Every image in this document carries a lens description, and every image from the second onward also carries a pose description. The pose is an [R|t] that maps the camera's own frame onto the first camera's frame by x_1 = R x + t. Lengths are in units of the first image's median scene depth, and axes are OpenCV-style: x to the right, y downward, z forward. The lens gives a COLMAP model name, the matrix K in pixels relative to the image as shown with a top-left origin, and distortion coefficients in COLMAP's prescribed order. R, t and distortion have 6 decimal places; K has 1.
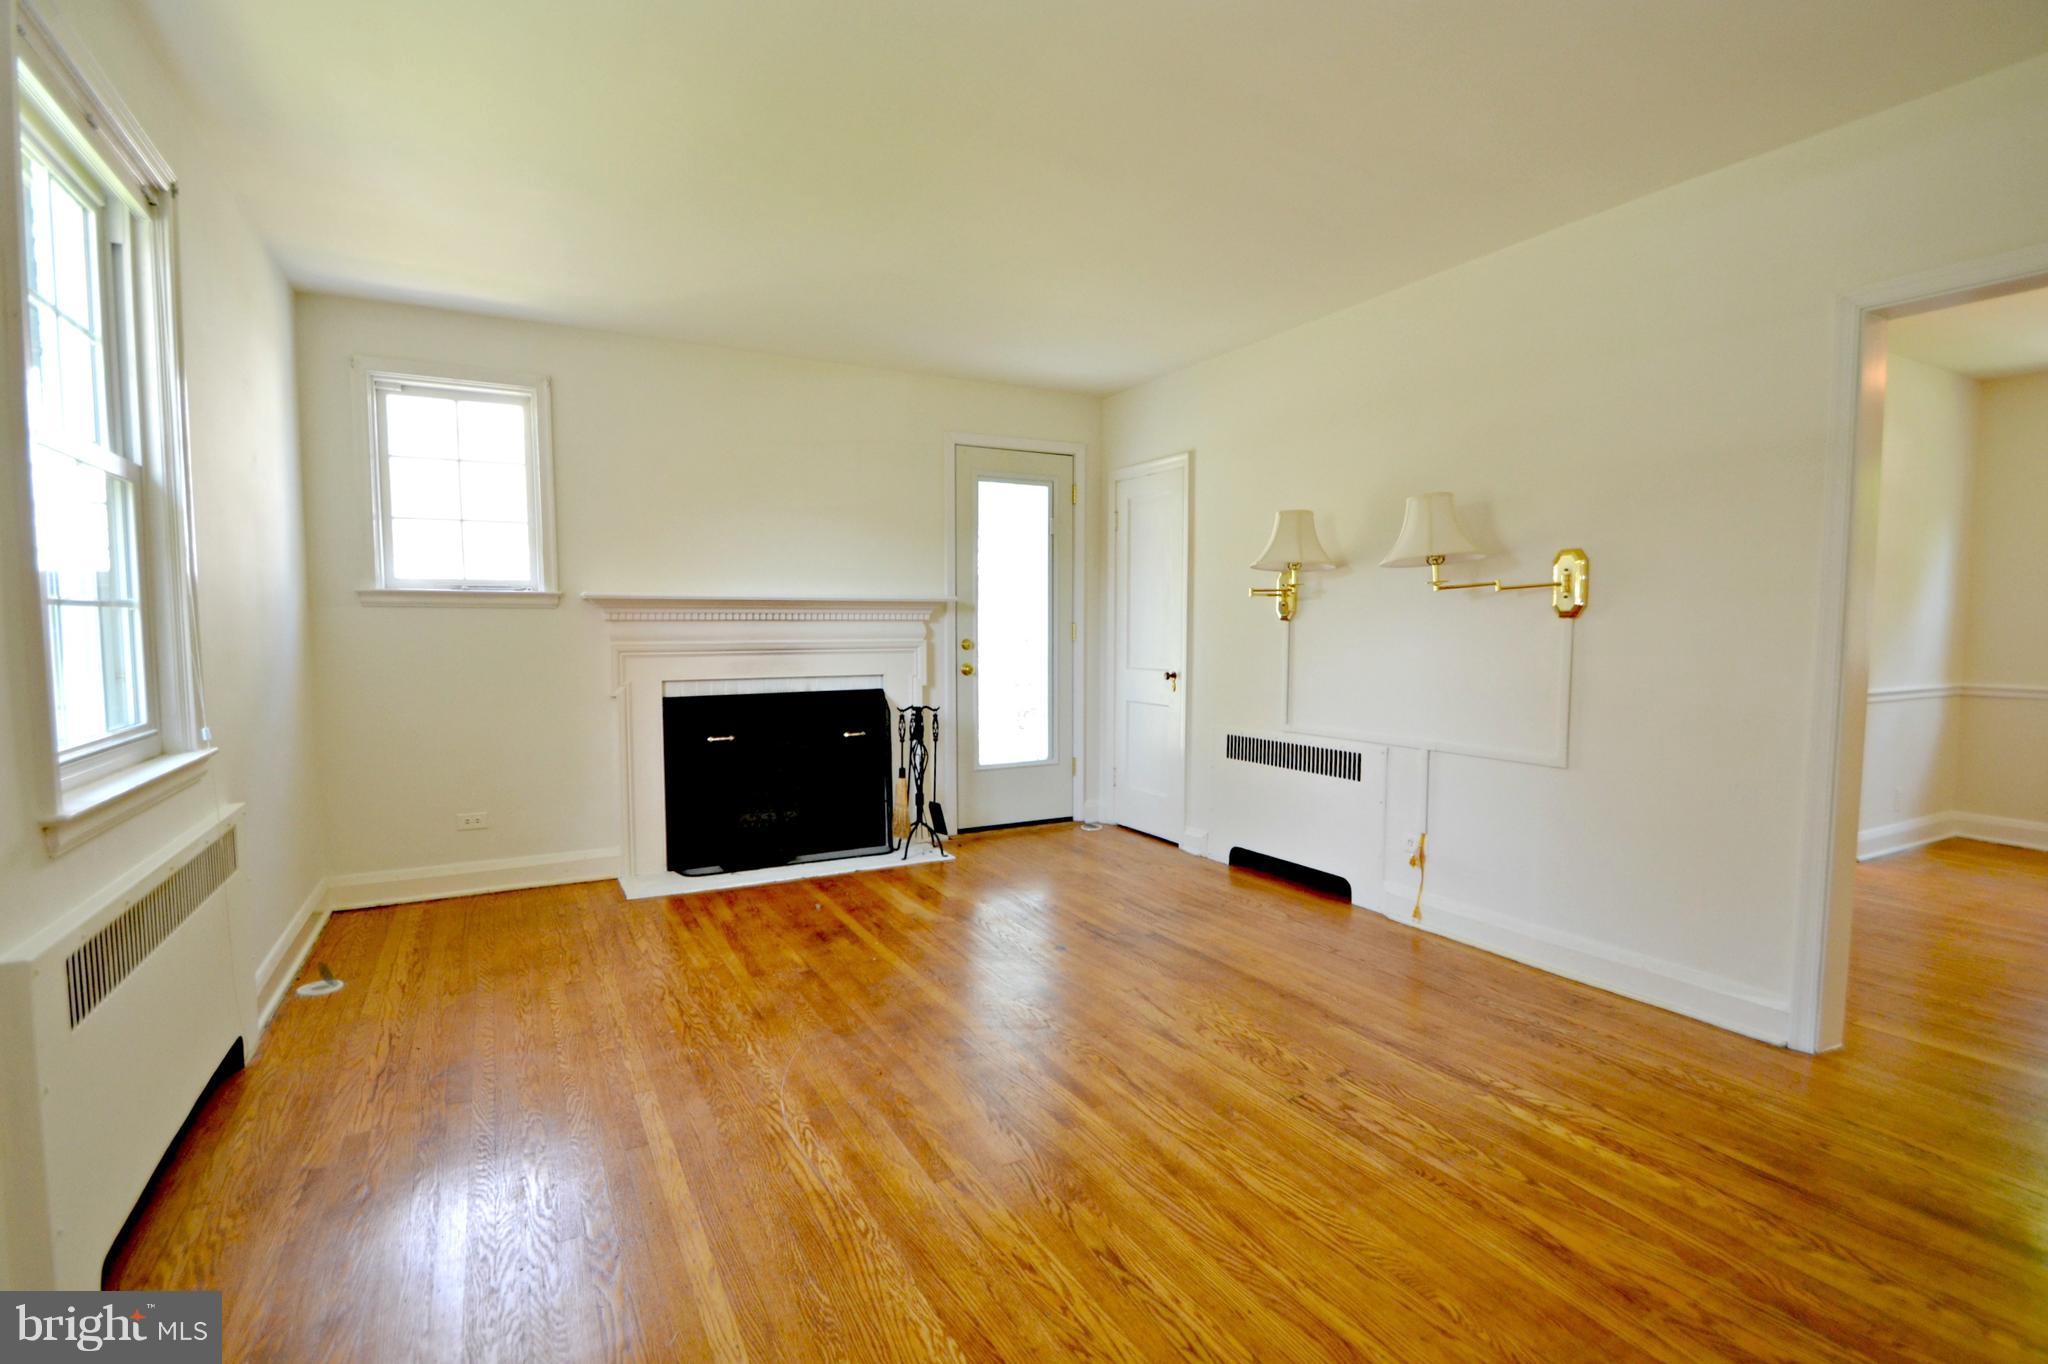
lens RADIAL K [[924.2, 0, 1009.1], [0, 924.2, 686.4], [0, 0, 1]] dist [0.008645, -0.014378]
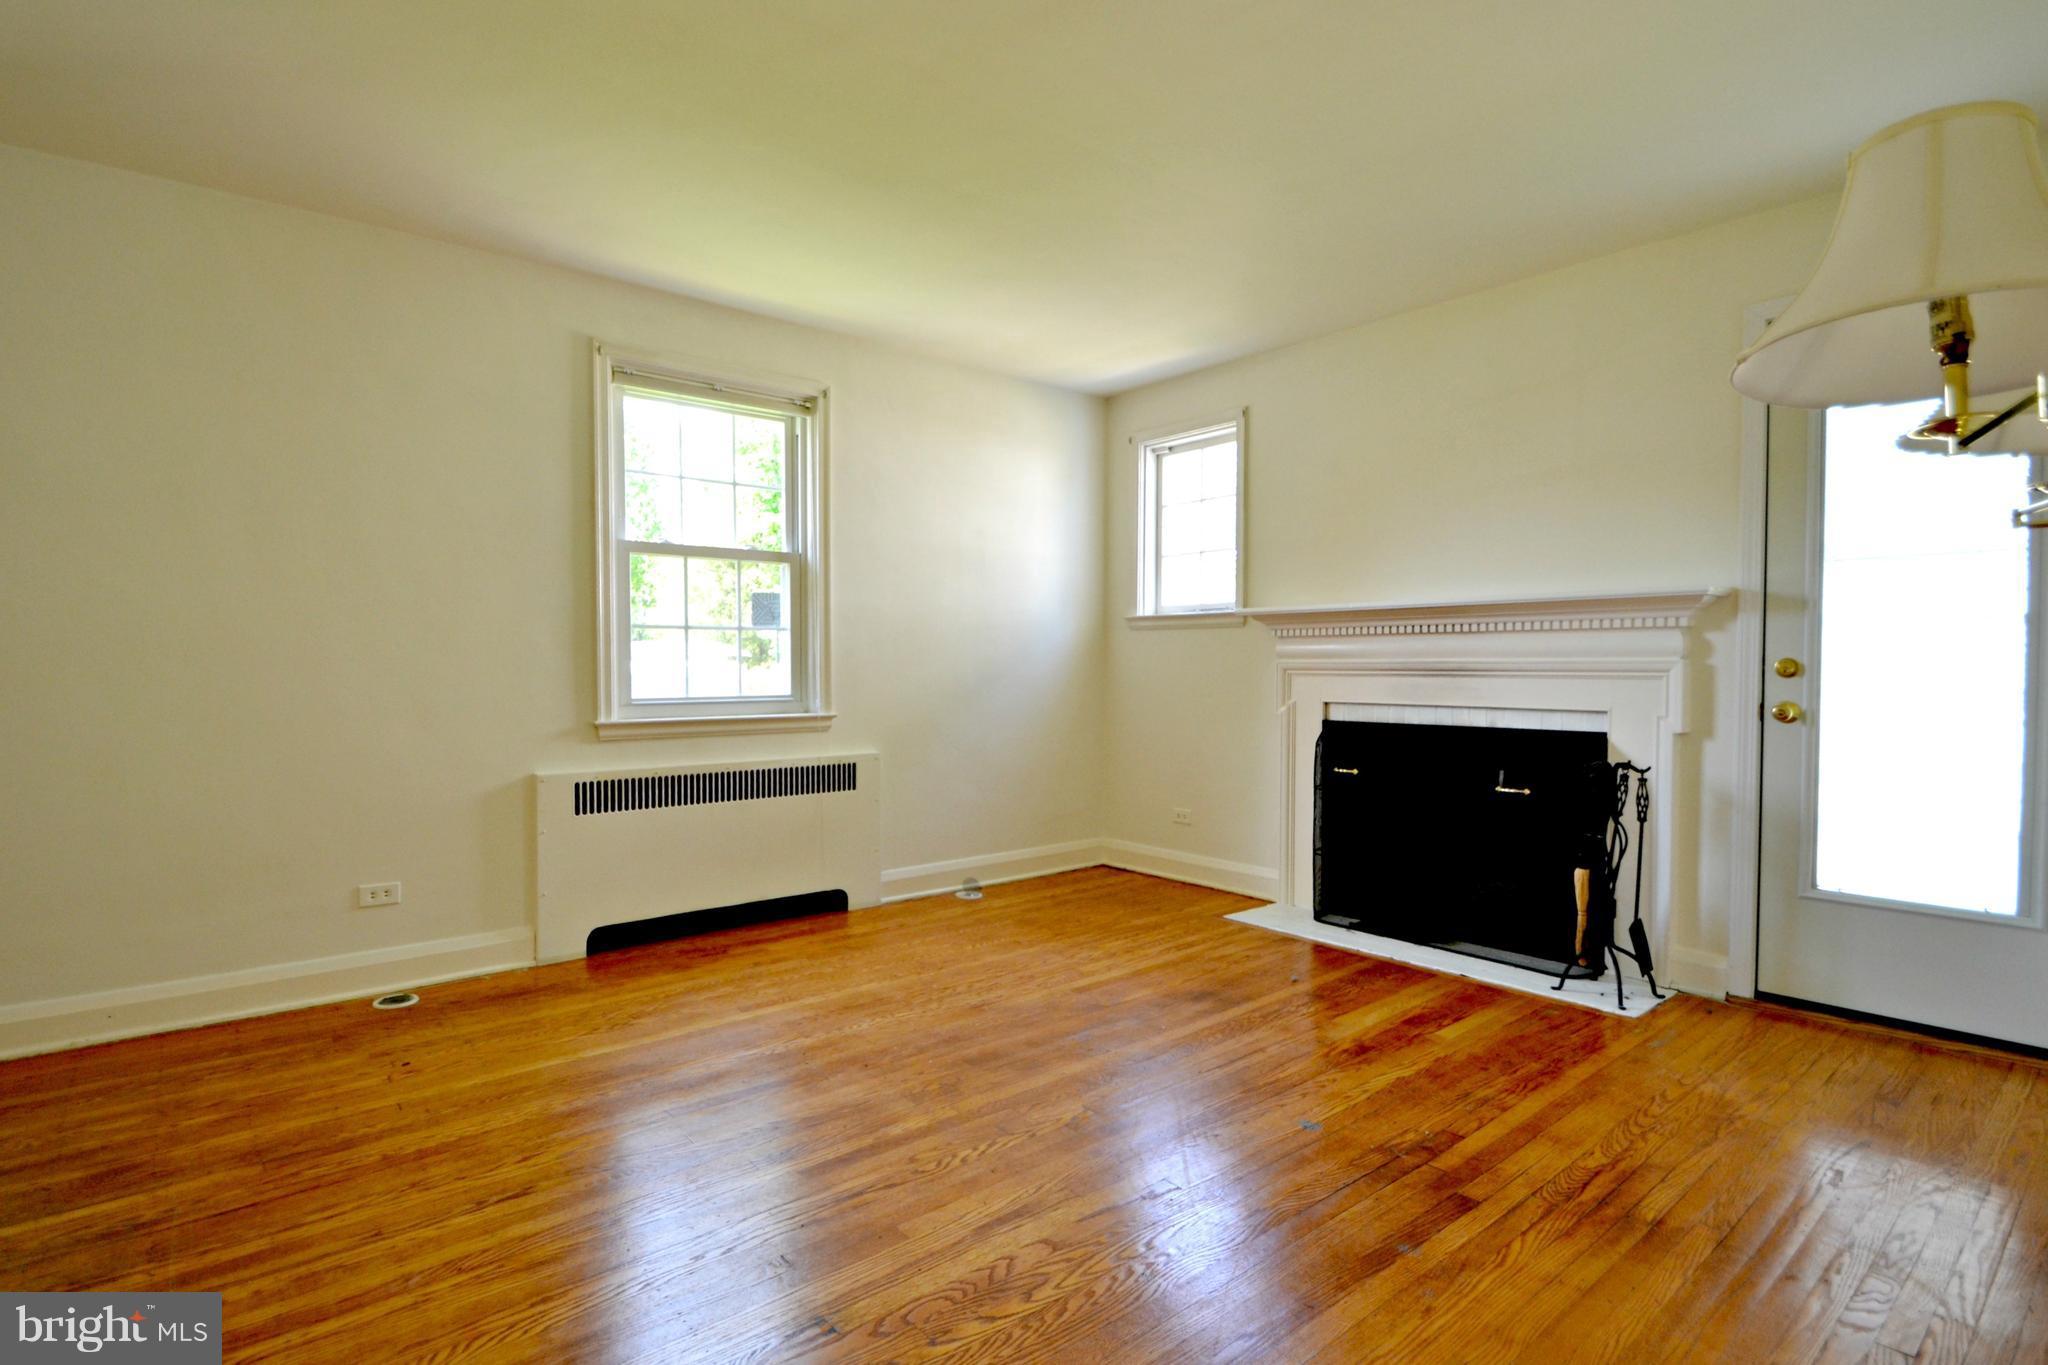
lens RADIAL K [[1001.3, 0, 1028.5], [0, 1001.3, 687.8], [0, 0, 1]] dist [0.018386, -0.020810]
pose [[0.219661, 0.025136, -0.975252, 0.588598], [-0.063581, 0.997912, 0.011399, -0.014149], [0.973502, 0.059504, 0.220801, 0.546068]]
